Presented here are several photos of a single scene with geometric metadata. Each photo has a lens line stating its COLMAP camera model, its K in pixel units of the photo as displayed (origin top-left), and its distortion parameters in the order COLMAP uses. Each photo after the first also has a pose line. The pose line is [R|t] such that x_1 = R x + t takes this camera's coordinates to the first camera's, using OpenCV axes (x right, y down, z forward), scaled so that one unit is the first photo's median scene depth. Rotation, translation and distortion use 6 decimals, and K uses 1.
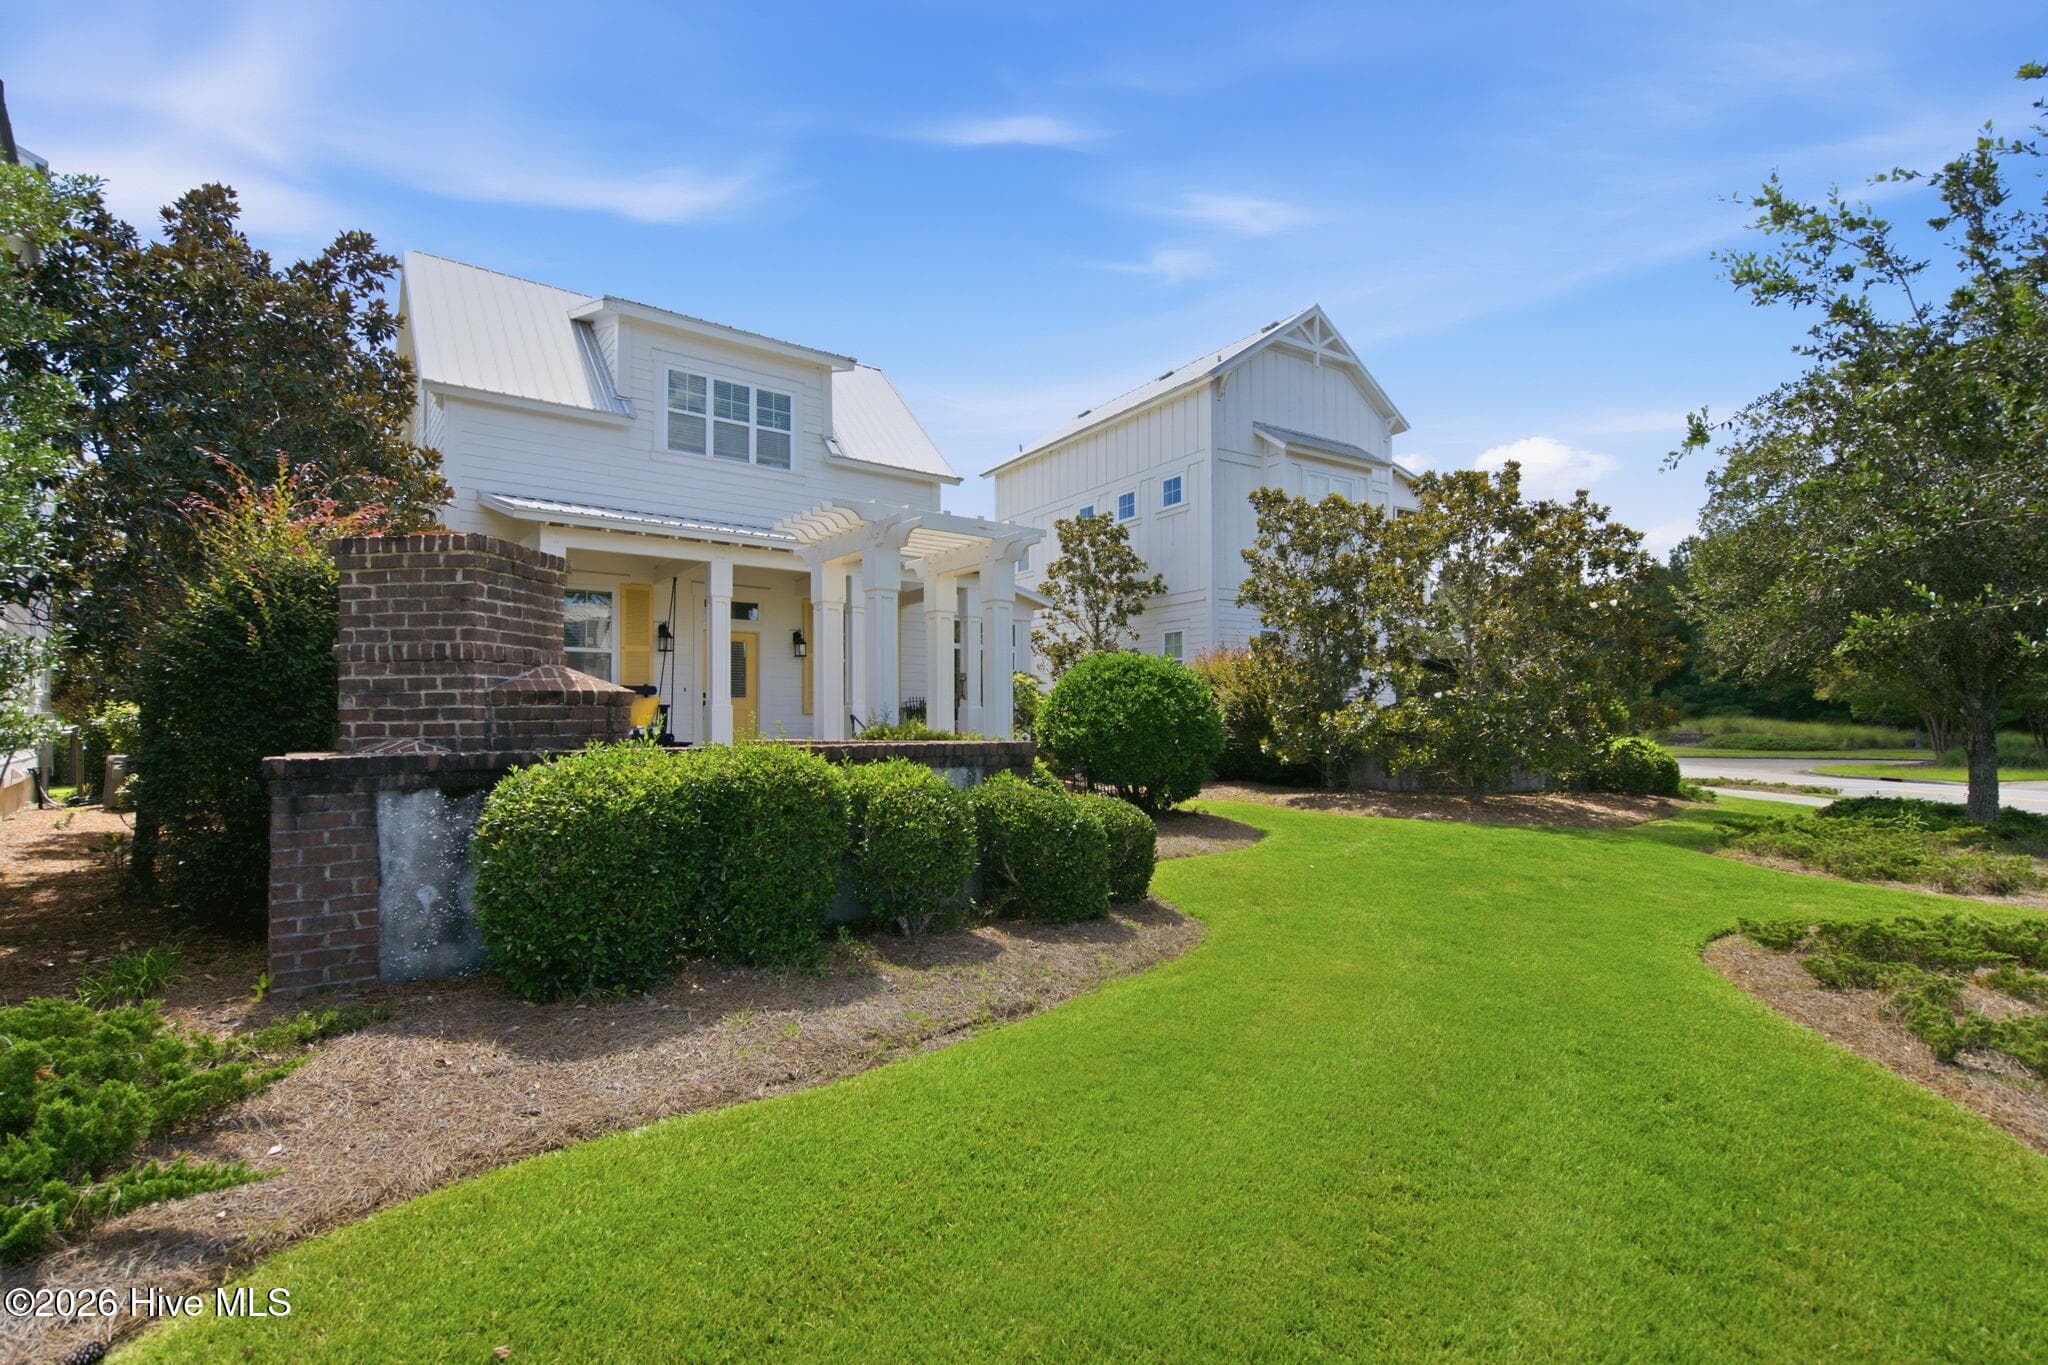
lens RADIAL K [[942.2, 0, 1022.4], [0, 942.2, 702.8], [0, 0, 1]] dist [-0.003462, -0.000036]
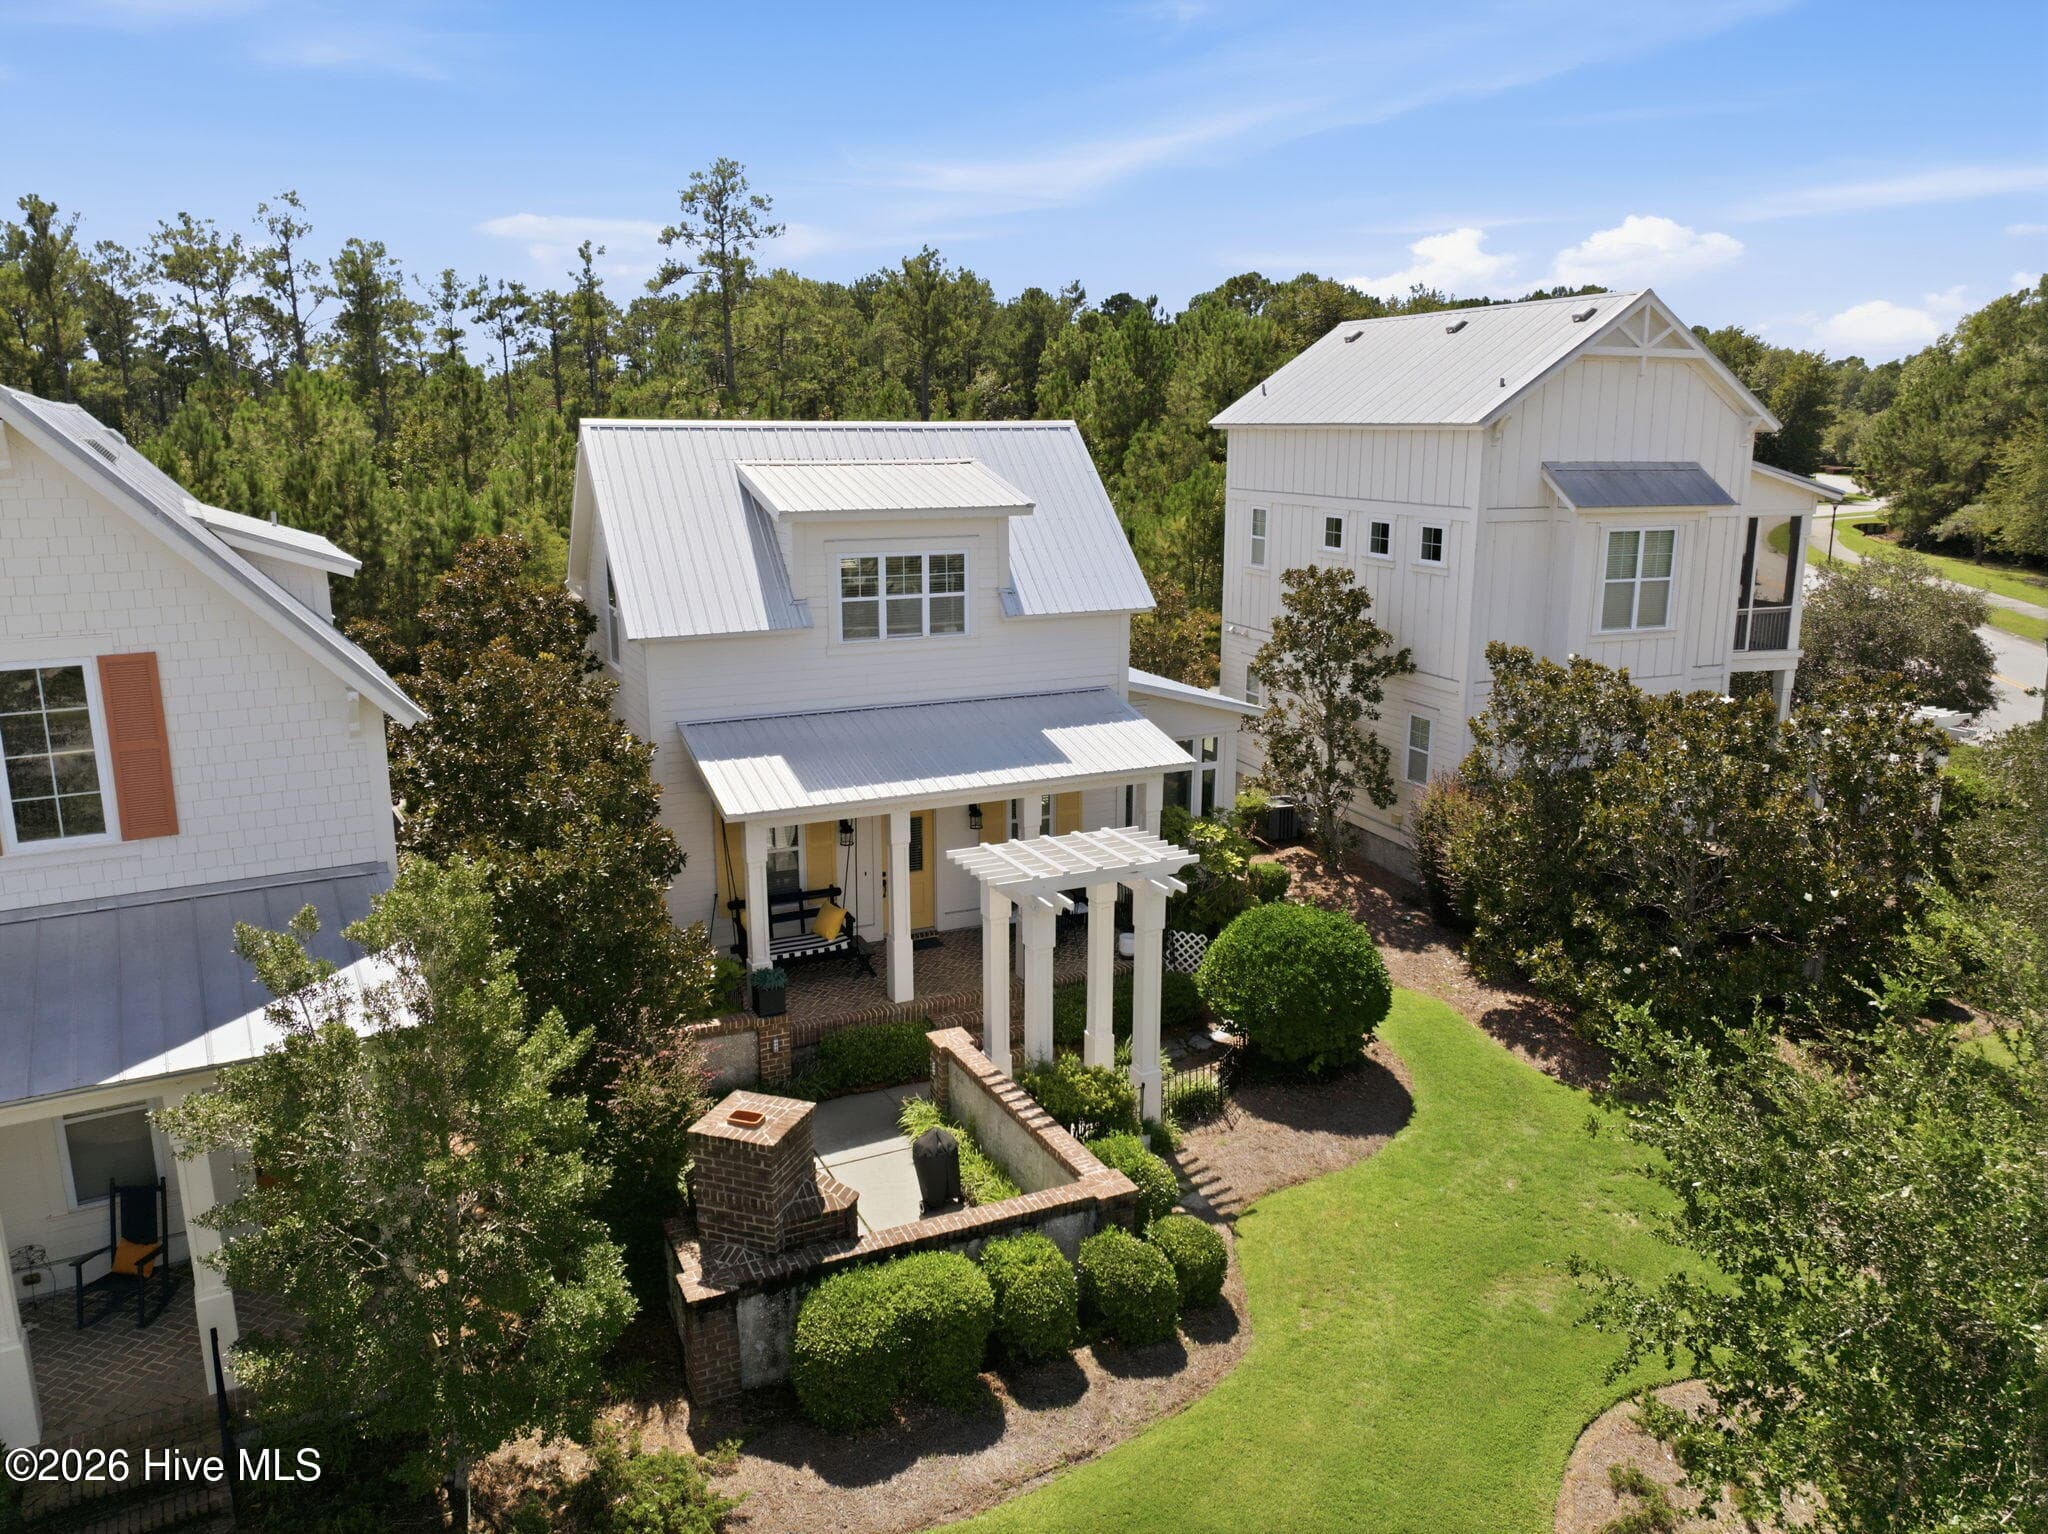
lens RADIAL K [[1443.7, 0, 1010.8], [0, 1443.7, 751.6], [0, 0, 1]] dist [-0.039671, 0.003897]
pose [[0.975670, 0.052694, -0.212818, 0.257069], [0.000452, 0.970203, 0.242292, -1.128351], [0.219244, -0.236493, 0.946574, -0.879772]]
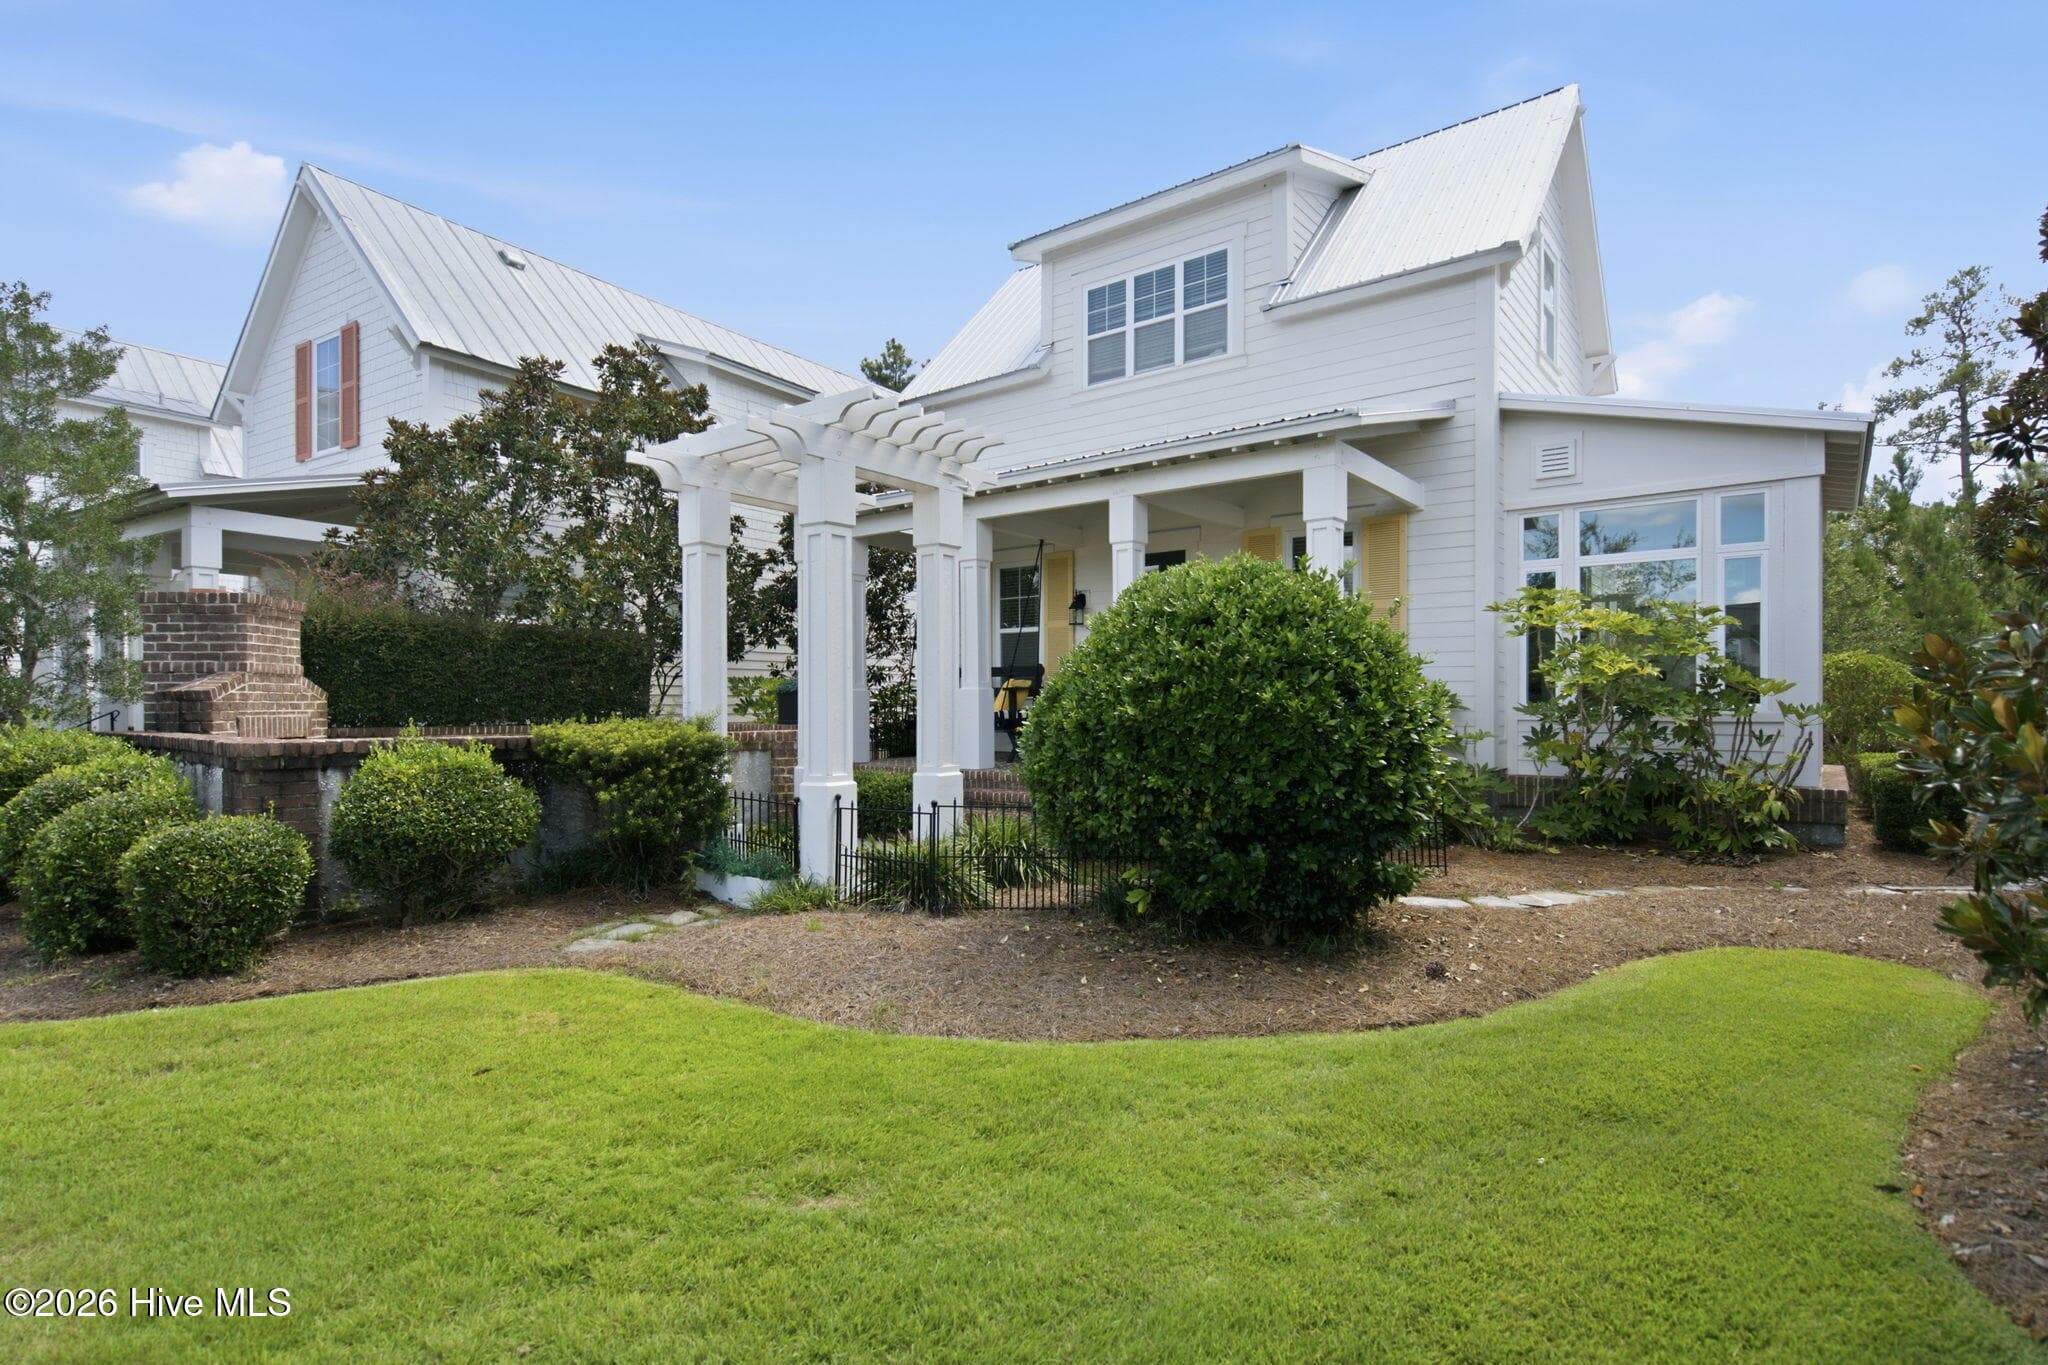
lens RADIAL K [[1020.8, 0, 1019.2], [0, 1020.8, 705.2], [0, 0, 1]] dist [0.005561, 0.000291]
pose [[0.240103, 0.005434, -0.970732, 1.094406], [0.021721, 0.999704, 0.010969, 0.015680], [0.970504, -0.023719, 0.239914, 1.541678]]
